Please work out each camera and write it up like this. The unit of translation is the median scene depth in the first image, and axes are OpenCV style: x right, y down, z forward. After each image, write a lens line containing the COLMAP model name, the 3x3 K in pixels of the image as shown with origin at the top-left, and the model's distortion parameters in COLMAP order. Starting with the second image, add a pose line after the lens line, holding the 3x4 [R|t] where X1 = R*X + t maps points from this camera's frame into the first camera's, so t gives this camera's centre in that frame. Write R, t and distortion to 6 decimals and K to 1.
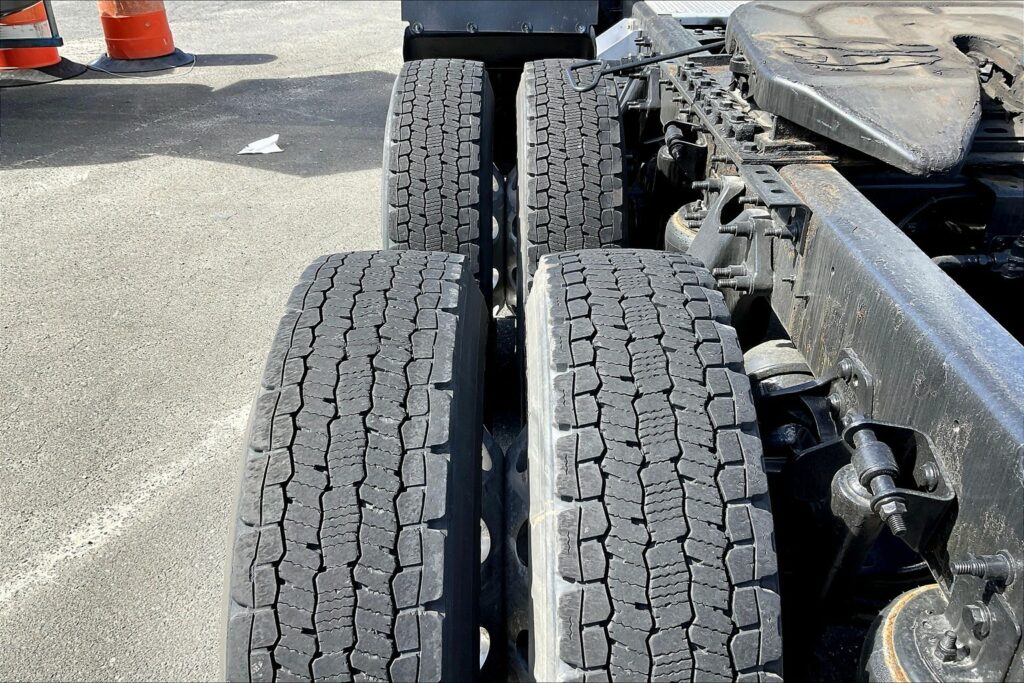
lens RADIAL K [[830.6, 0, 512.0], [0, 830.6, 341.5], [0, 0, 1]] dist [0.126081, -0.240761]
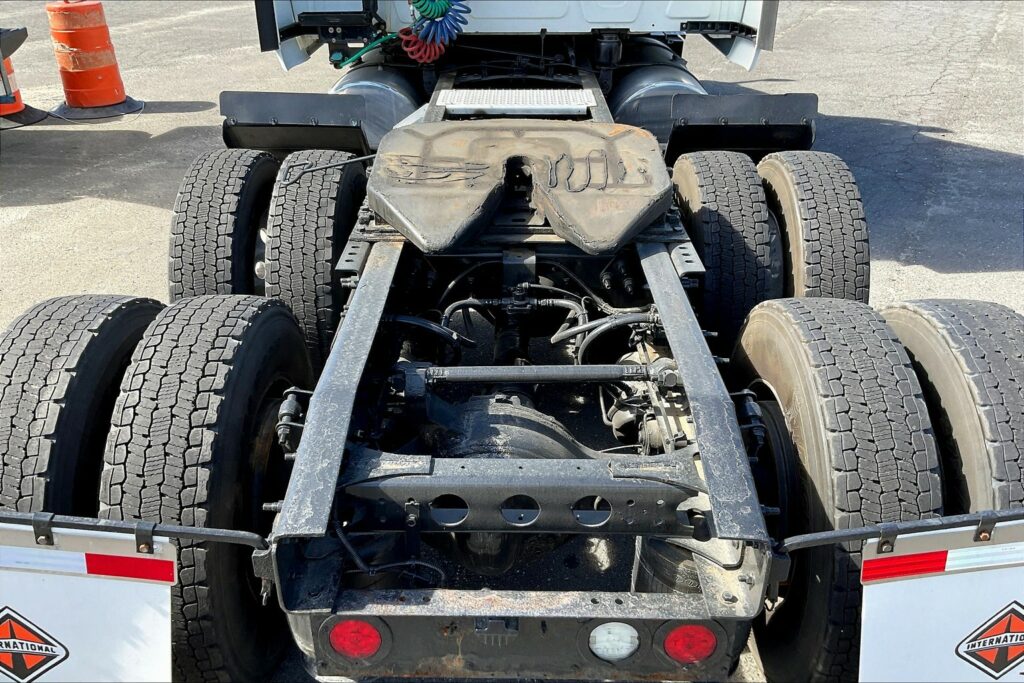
lens RADIAL K [[853.3, 0, 512.0], [0, 853.3, 341.5], [0, 0, 1]] dist [0.092258, -0.173025]
pose [[0.999785, 0.010293, -0.018004, 0.207815], [-0.010720, 0.999659, -0.023800, 0.005241], [0.017753, 0.023988, 0.999555, -0.208513]]
